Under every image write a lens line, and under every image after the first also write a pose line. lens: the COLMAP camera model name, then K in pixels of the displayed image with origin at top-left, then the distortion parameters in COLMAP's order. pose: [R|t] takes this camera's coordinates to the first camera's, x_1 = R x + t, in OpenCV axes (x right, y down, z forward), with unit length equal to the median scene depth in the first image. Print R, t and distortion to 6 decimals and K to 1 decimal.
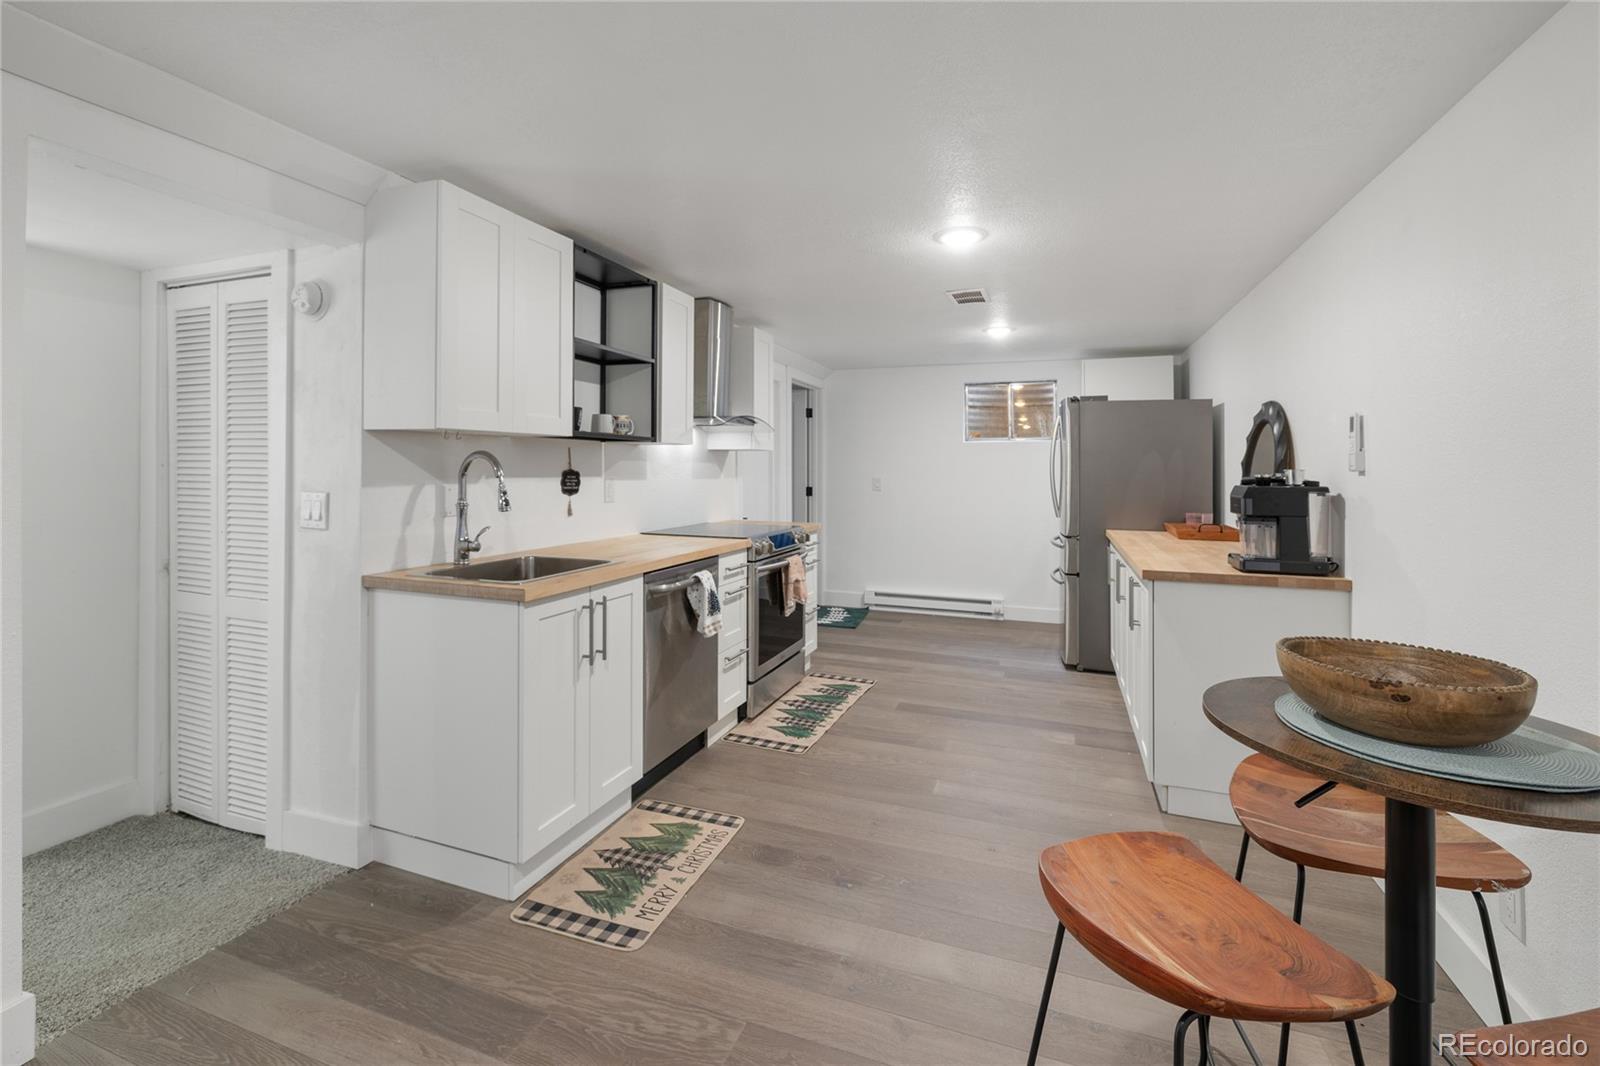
lens RADIAL K [[699.2, 0, 799.3], [0, 699.2, 457.4], [0, 0, 1]] dist [-0.000661, 0.000377]
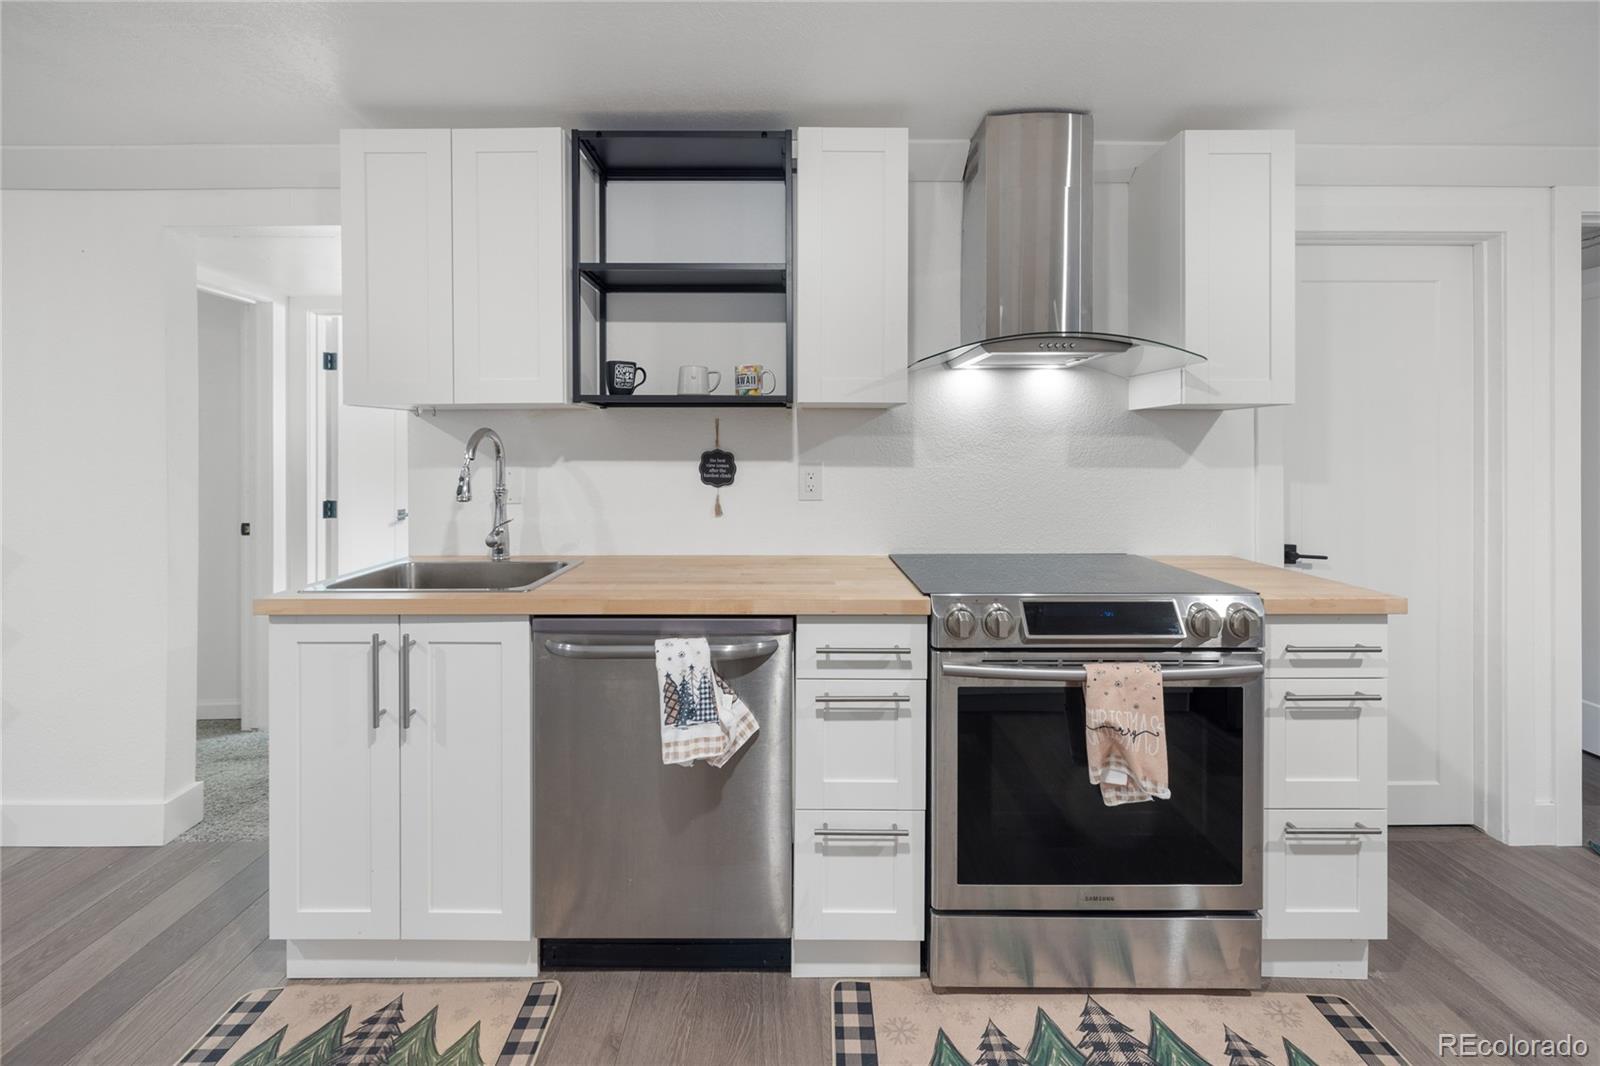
lens RADIAL K [[699.2, 0, 799.3], [0, 699.2, 457.4], [0, 0, 1]] dist [-0.000661, 0.000377]
pose [[0.349422, 0.001825, -0.936964, 0.406011], [0.016621, 0.999829, 0.008146, 0.022534], [0.936818, -0.018419, 0.349332, 0.929307]]
